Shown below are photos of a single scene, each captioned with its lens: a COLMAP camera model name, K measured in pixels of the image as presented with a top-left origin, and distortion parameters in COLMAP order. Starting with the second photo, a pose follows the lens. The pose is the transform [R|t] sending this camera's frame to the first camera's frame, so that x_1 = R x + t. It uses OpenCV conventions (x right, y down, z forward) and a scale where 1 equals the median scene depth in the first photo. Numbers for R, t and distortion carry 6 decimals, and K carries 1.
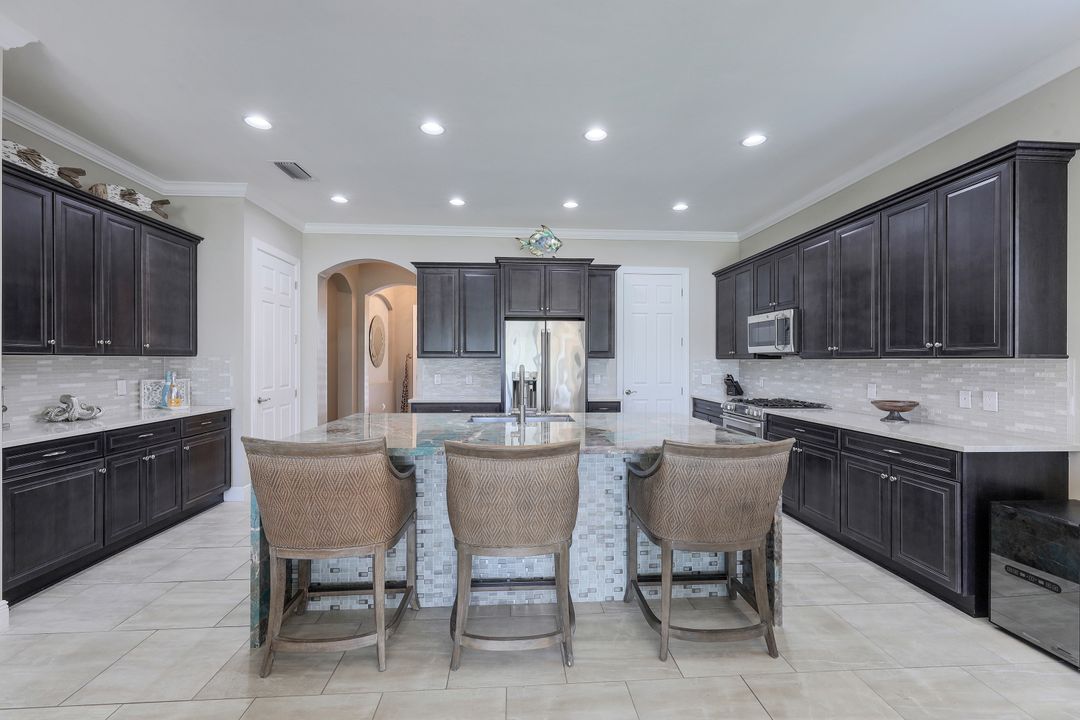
lens RADIAL K [[443.2, 0, 539.1], [0, 443.2, 362.1], [0, 0, 1]] dist [-0.000446, -0.000159]
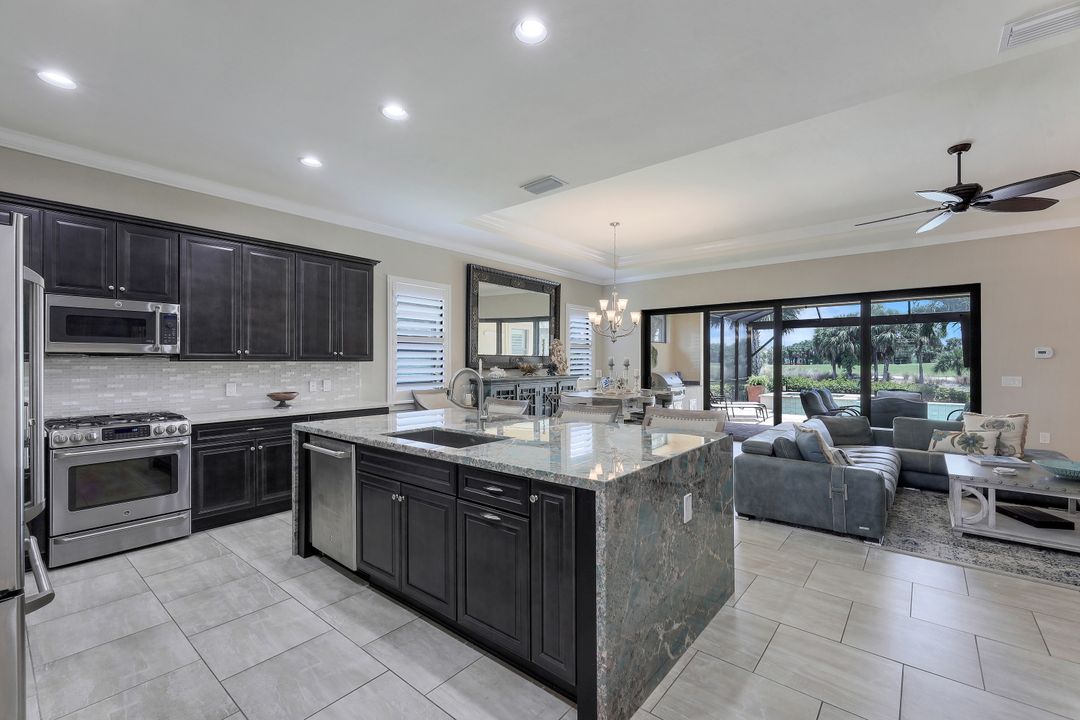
lens RADIAL K [[460.7, 0, 539.9], [0, 460.7, 361.6], [0, 0, 1]] dist [0.004323, 0.000215]
pose [[-0.725006, -0.000480, 0.688742, -0.606761], [0.003010, 0.999988, 0.003865, -0.008522], [-0.688736, 0.004875, -0.724996, 1.222775]]
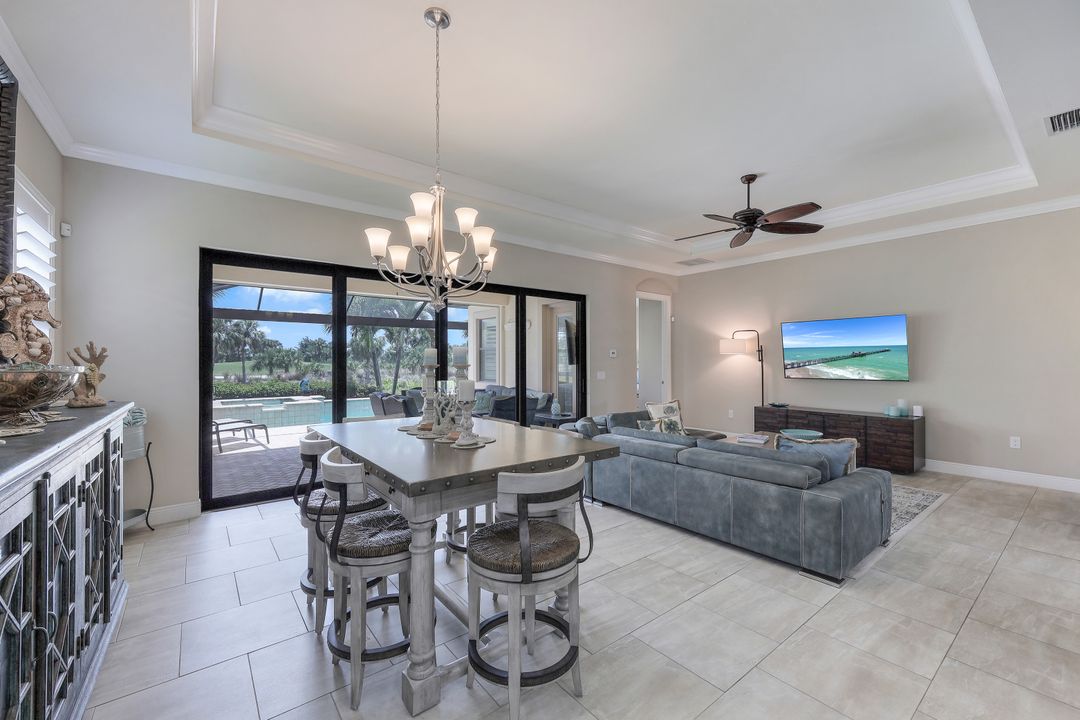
lens RADIAL K [[443.9, 0, 538.5], [0, 443.9, 357.1], [0, 0, 1]] dist [-0.000458, -0.000291]
pose [[-0.828421, -0.005223, -0.560082, 0.523537], [-0.002444, 0.999981, -0.005710, 0.000381], [0.560101, -0.003361, -0.828417, 0.491710]]
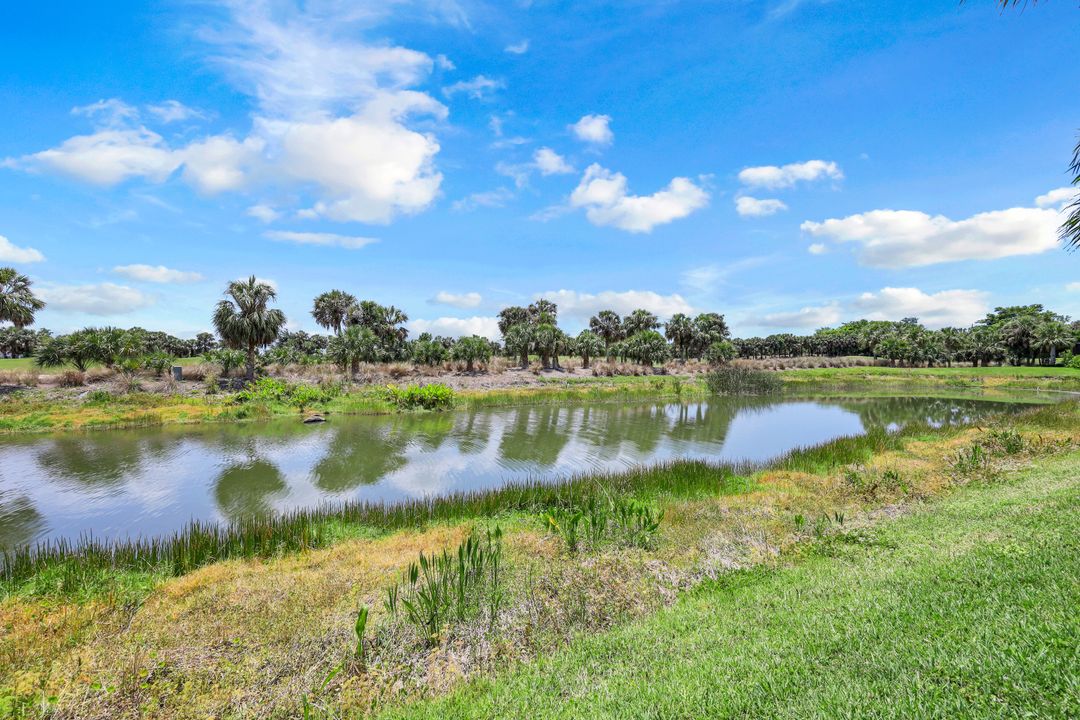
lens RADIAL K [[443.9, 0, 538.5], [0, 443.9, 357.1], [0, 0, 1]] dist [-0.000458, -0.000291]
pose [[-0.853269, -0.004538, -0.521452, -2.925004], [-0.003232, 0.999989, -0.003414, 0.189895], [0.521462, -0.001228, -0.853274, -3.989186]]
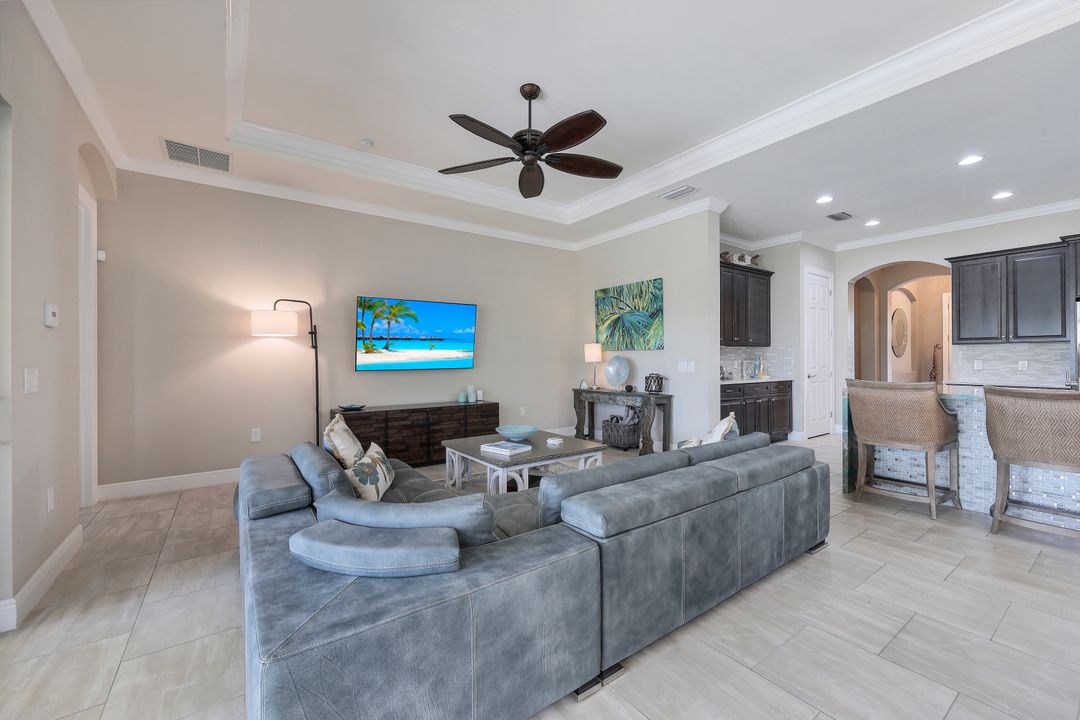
lens RADIAL K [[436.4, 0, 539.1], [0, 436.4, 357.8], [0, 0, 1]] dist [0.000369, -0.000095]
pose [[0.527846, -0.006123, -0.849318, 0.136253], [0.001149, 0.999978, -0.006495, 0.039279], [0.849339, 0.002452, 0.527842, -0.583131]]
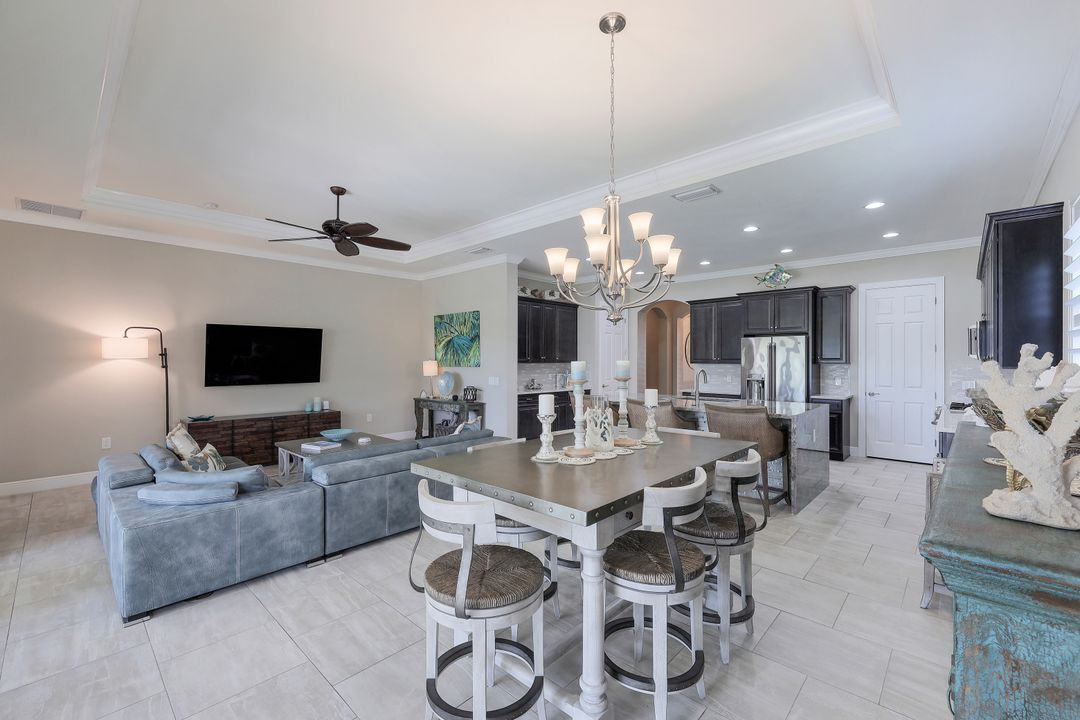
lens RADIAL K [[452.8, 0, 540.0], [0, 452.8, 360.0], [0, 0, 1]] dist [-0.002803, 0.000192]
pose [[0.687983, -0.002253, -0.725724, 0.667662], [-0.002438, 0.999982, -0.005415, -0.015218], [0.725723, 0.005495, 0.687965, -0.598046]]
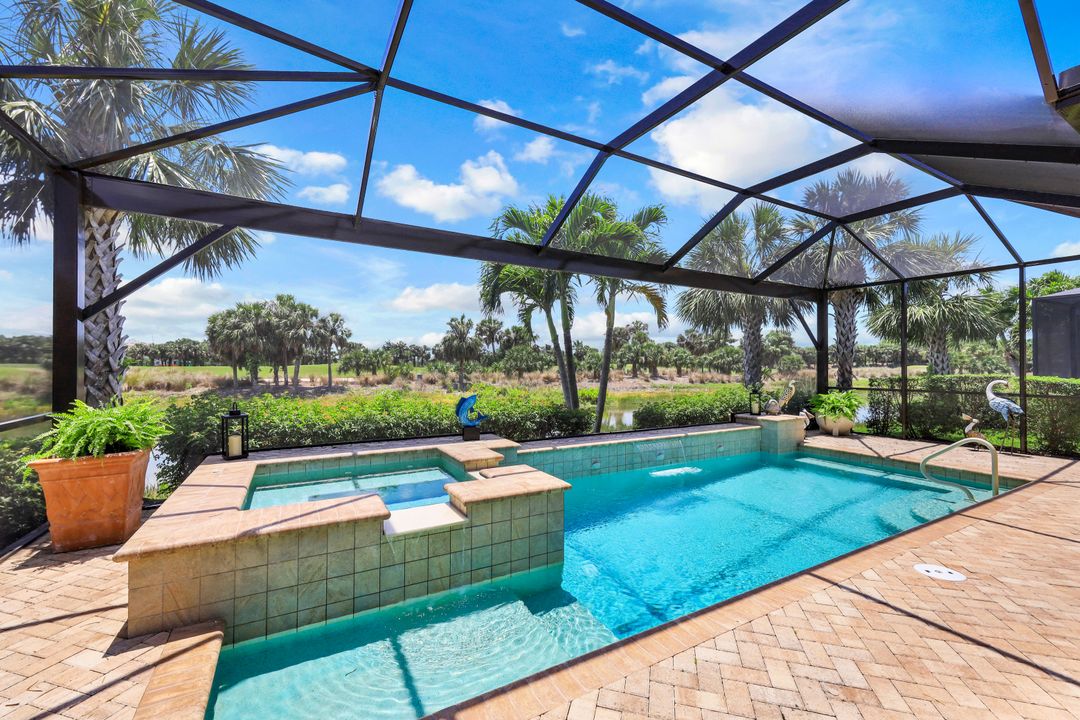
lens RADIAL K [[443.2, 0, 539.1], [0, 443.2, 362.1], [0, 0, 1]] dist [-0.000446, -0.000159]
pose [[-0.901461, -0.009800, -0.432750, 0.482458], [-0.008845, 0.999952, -0.004219, 0.057566], [0.432771, 0.000024, -0.901504, -2.089726]]
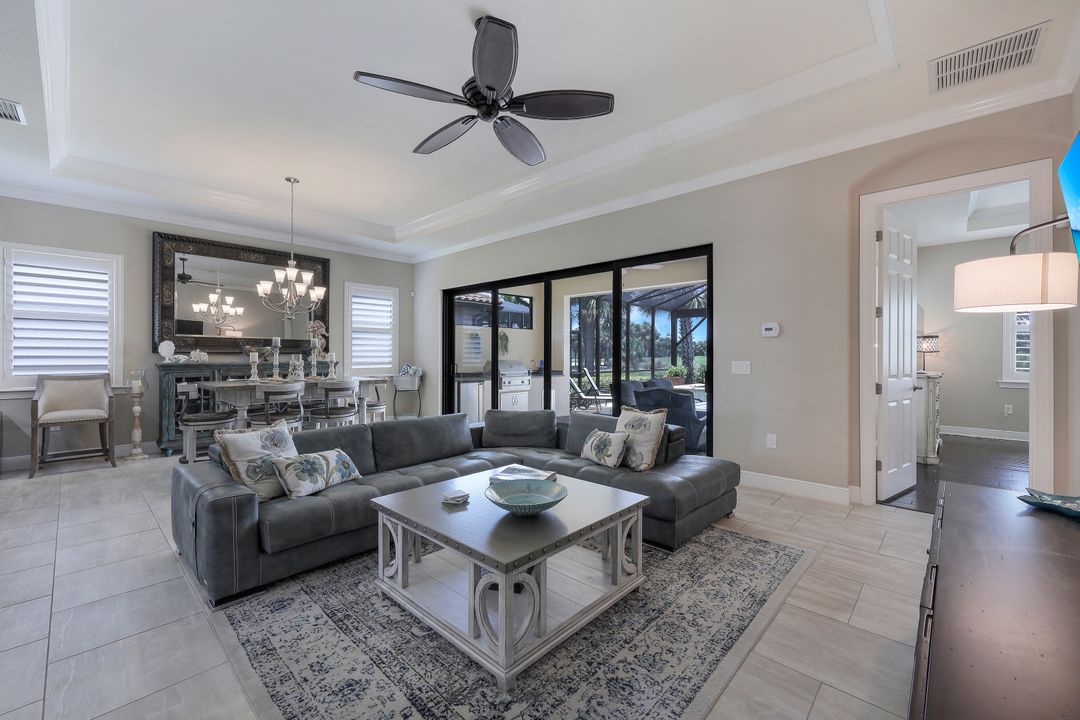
lens RADIAL K [[441.4, 0, 540.5], [0, 441.4, 354.9], [0, 0, 1]] dist [-0.002313, -0.000399]
pose [[-0.682637, -0.003456, 0.730749, -1.129907], [0.000877, 0.999984, 0.005549, 0.026491], [-0.730757, 0.004429, -0.682623, 0.246733]]
